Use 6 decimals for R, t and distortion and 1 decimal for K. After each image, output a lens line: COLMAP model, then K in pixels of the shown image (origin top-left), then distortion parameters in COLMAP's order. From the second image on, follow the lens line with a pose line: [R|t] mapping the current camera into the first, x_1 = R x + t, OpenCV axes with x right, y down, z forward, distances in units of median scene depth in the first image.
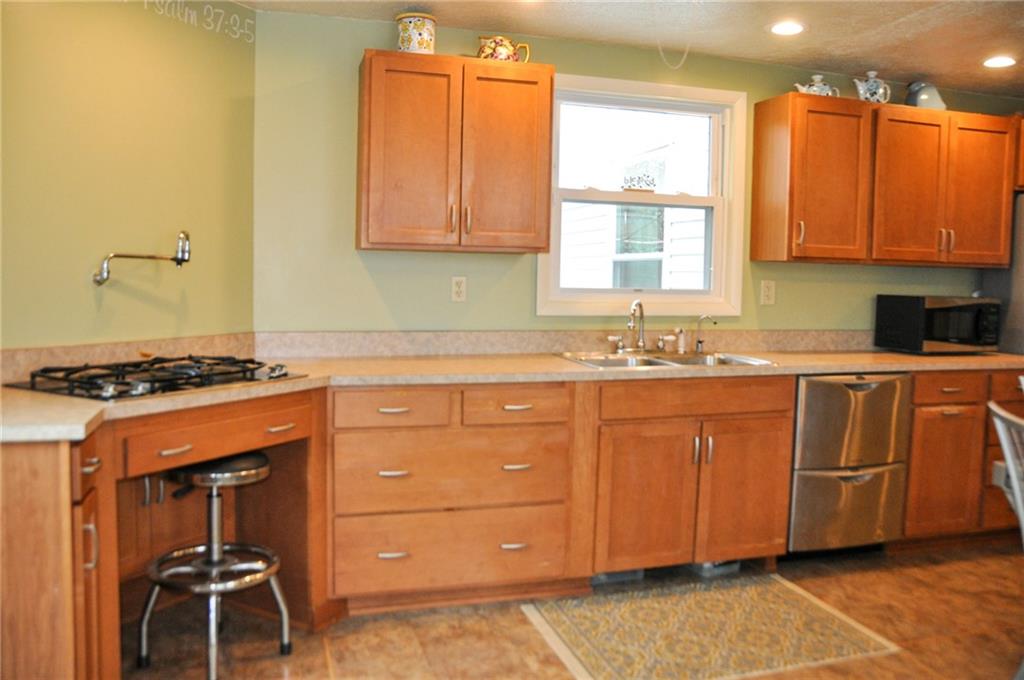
lens RADIAL K [[794.7, 0, 508.3], [0, 794.7, 336.1], [0, 0, 1]] dist [-0.153904, 0.113533]
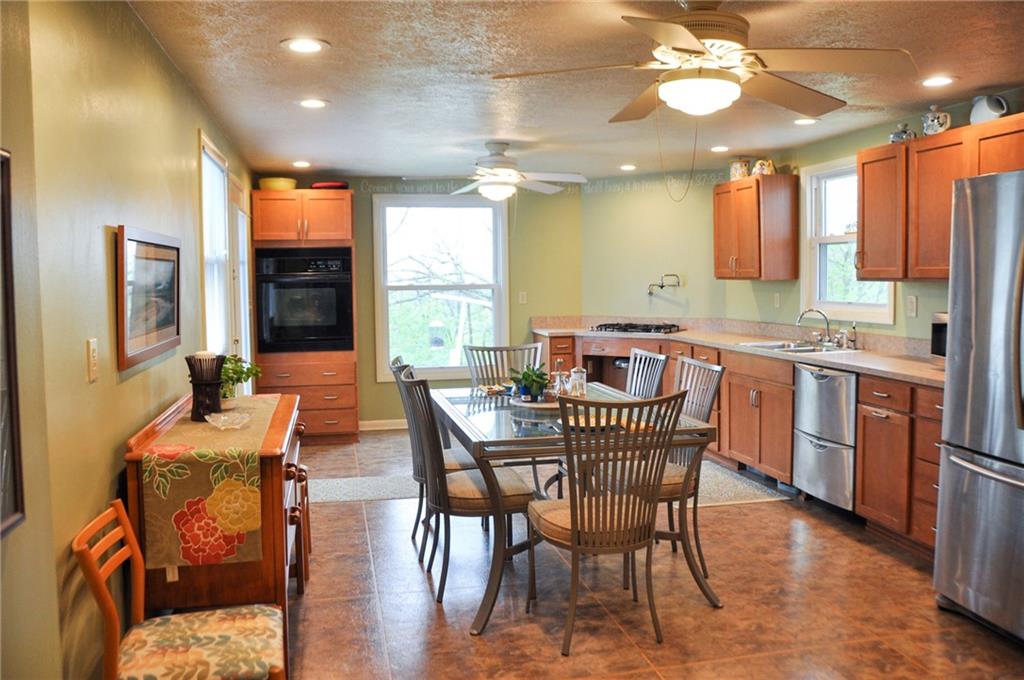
lens RADIAL K [[941.2, 0, 512.0], [0, 941.2, 340.0], [0, 0, 1]] dist [-0.219826, -0.001233]
pose [[-0.085293, 0.056403, -0.994758, 1.959790], [-0.057485, 0.996455, 0.061428, -0.060517], [0.994696, 0.062423, -0.081749, 0.567003]]
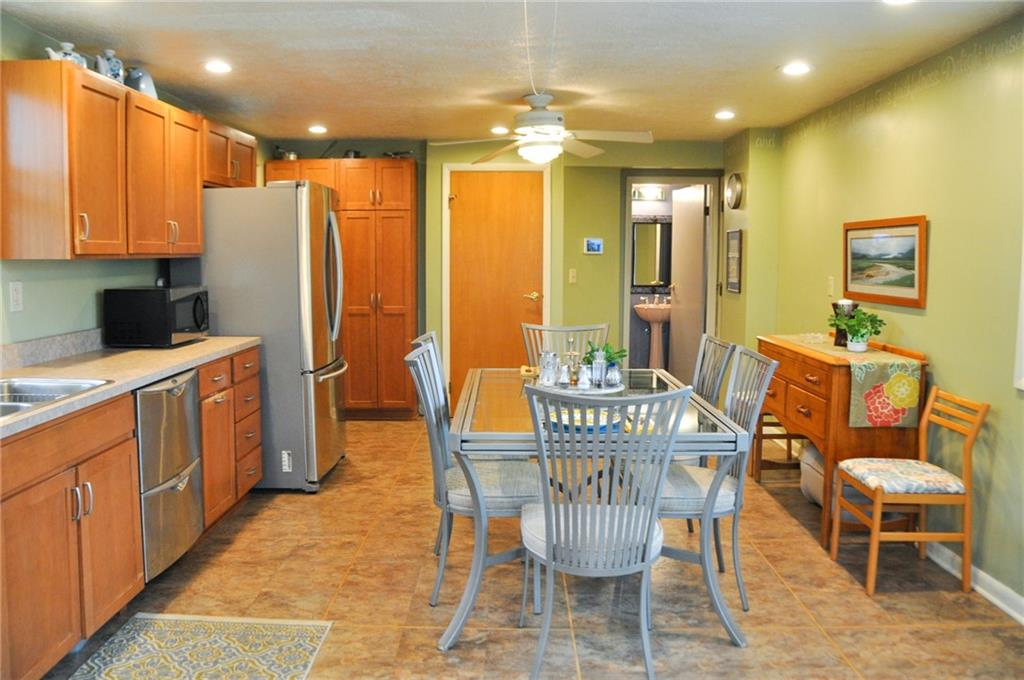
lens RADIAL K [[794.7, 0, 508.3], [0, 794.7, 336.1], [0, 0, 1]] dist [-0.153904, 0.113533]
pose [[0.304377, -0.109682, 0.946216, -0.304411], [0.066049, 0.993388, 0.093904, -0.061374], [-0.950259, 0.033914, 0.309609, 0.291076]]
